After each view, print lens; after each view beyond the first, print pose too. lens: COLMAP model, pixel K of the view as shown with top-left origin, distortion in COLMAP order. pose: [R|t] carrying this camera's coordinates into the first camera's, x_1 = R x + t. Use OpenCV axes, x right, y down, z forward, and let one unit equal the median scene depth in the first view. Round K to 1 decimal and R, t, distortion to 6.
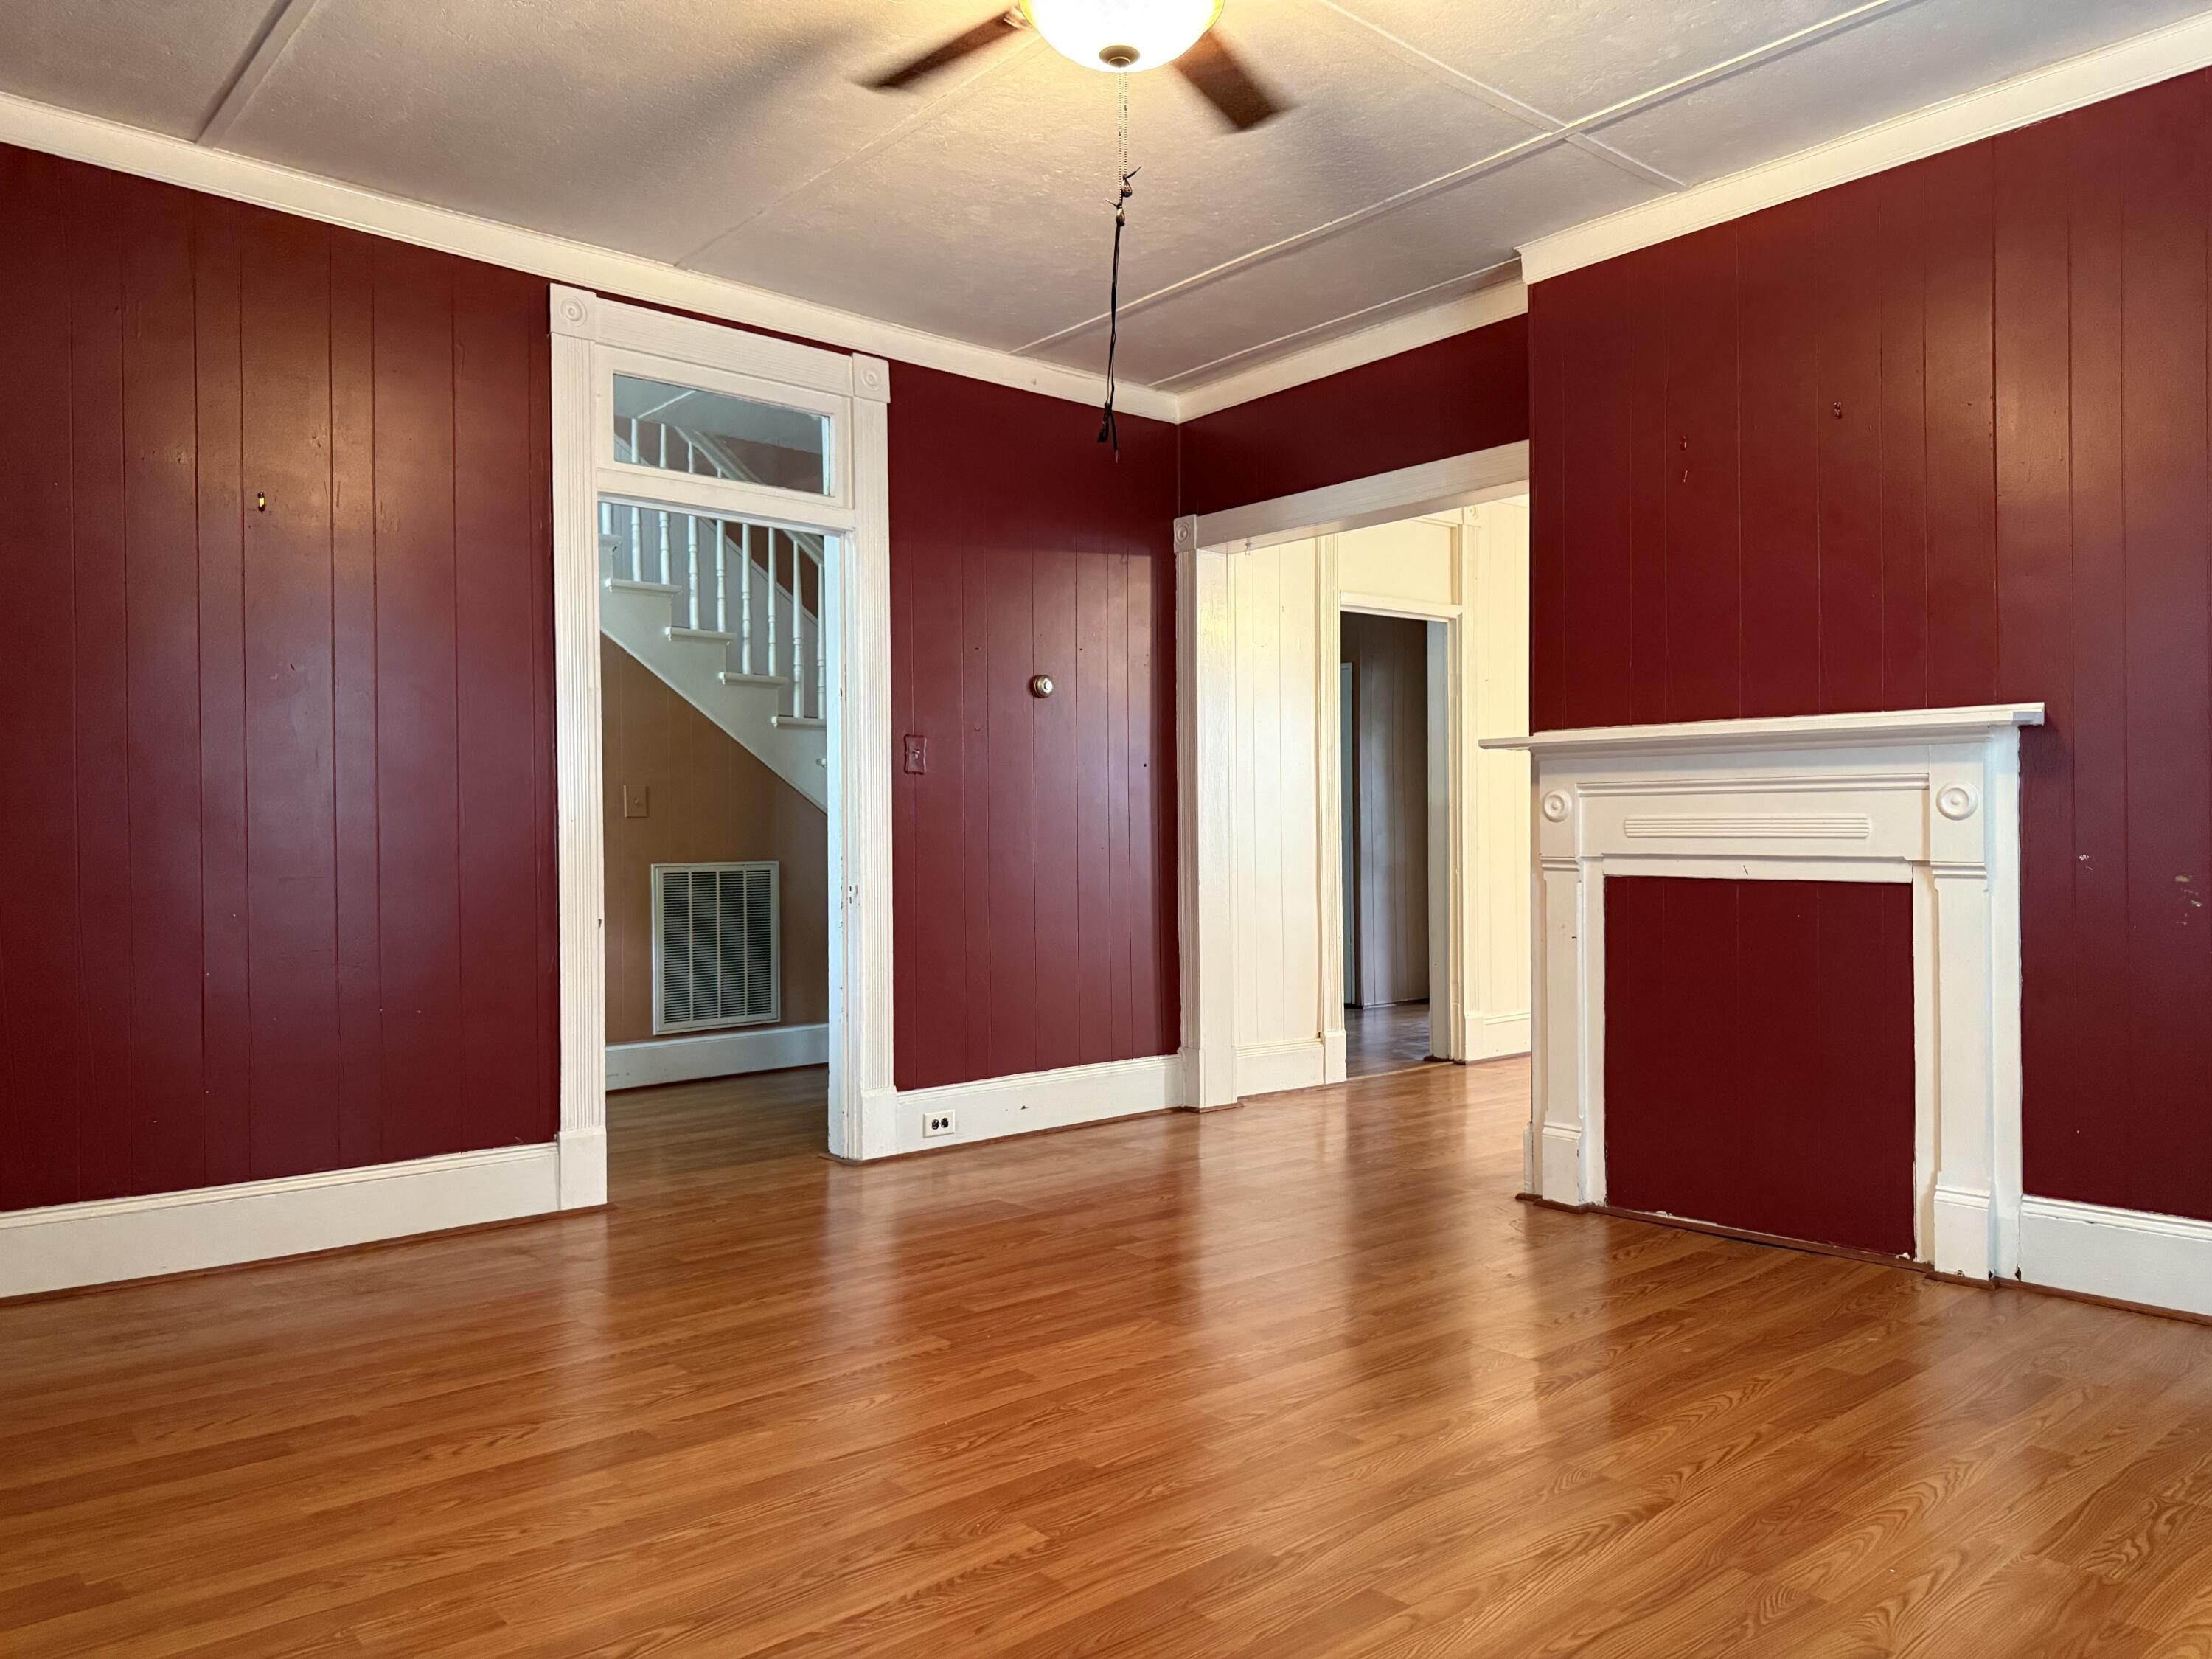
lens RADIAL K [[1568.3, 0, 1102.4], [0, 1568.3, 834.6], [0, 0, 1]] dist [0.003264, -0.005438]
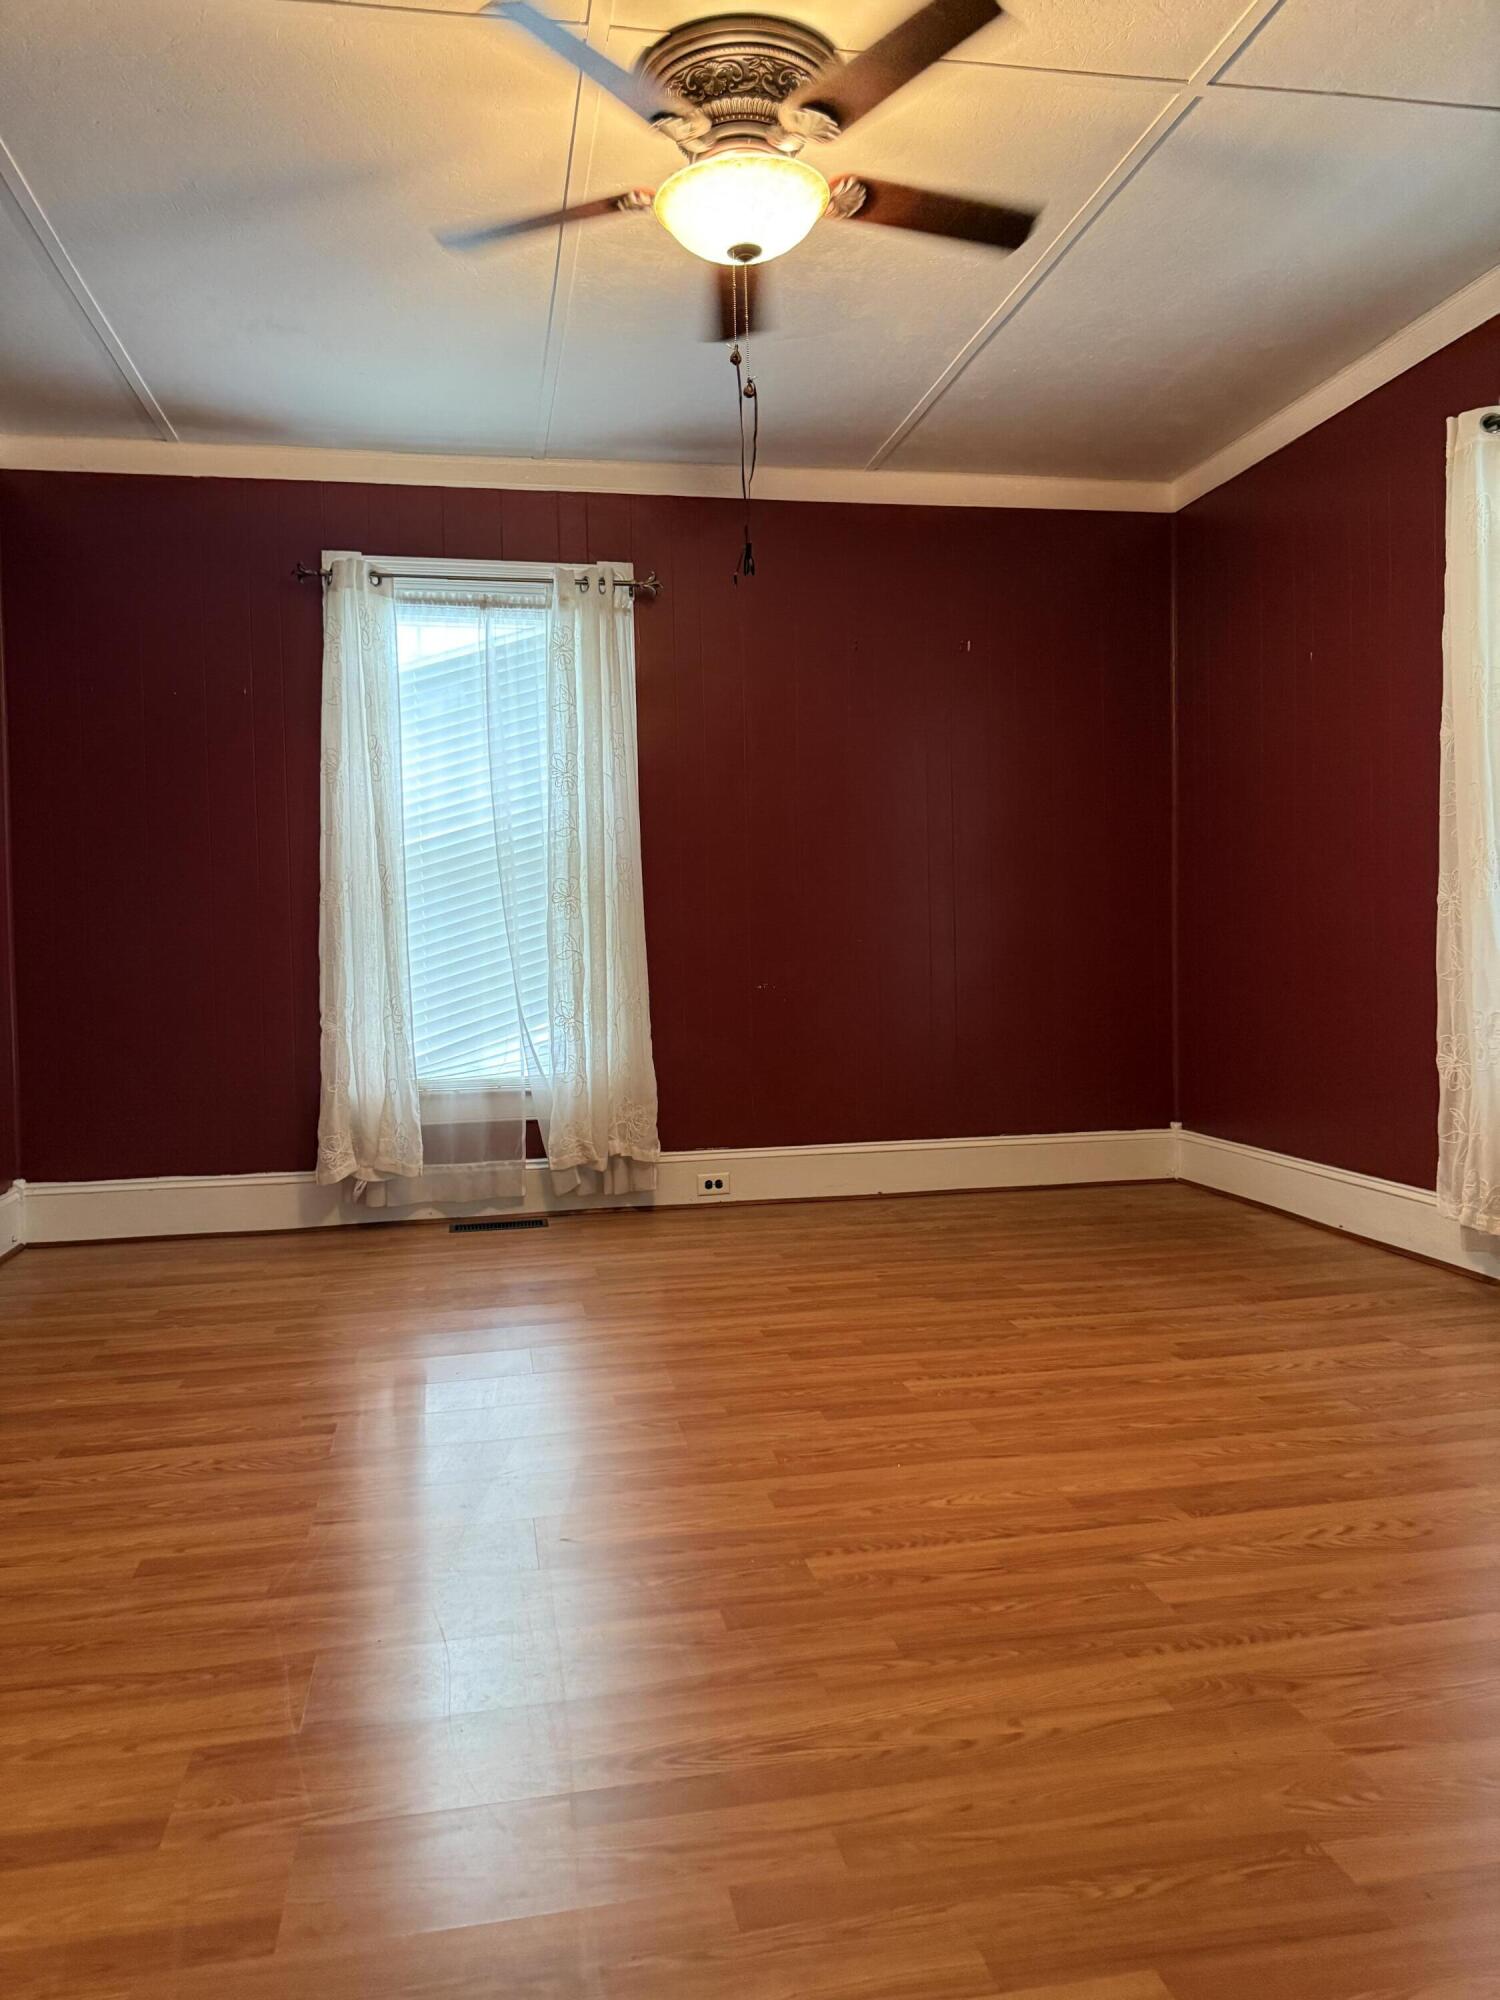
lens RADIAL K [[1418.0, 0, 749.6], [0, 1418.0, 1000.1], [0, 0, 1]] dist [0.003264, -0.005438]
pose [[-0.863842, 0.005524, 0.503733, -0.512356], [0.030637, 0.998665, 0.041588, 0.019033], [-0.502831, 0.051358, -0.862858, 1.920057]]
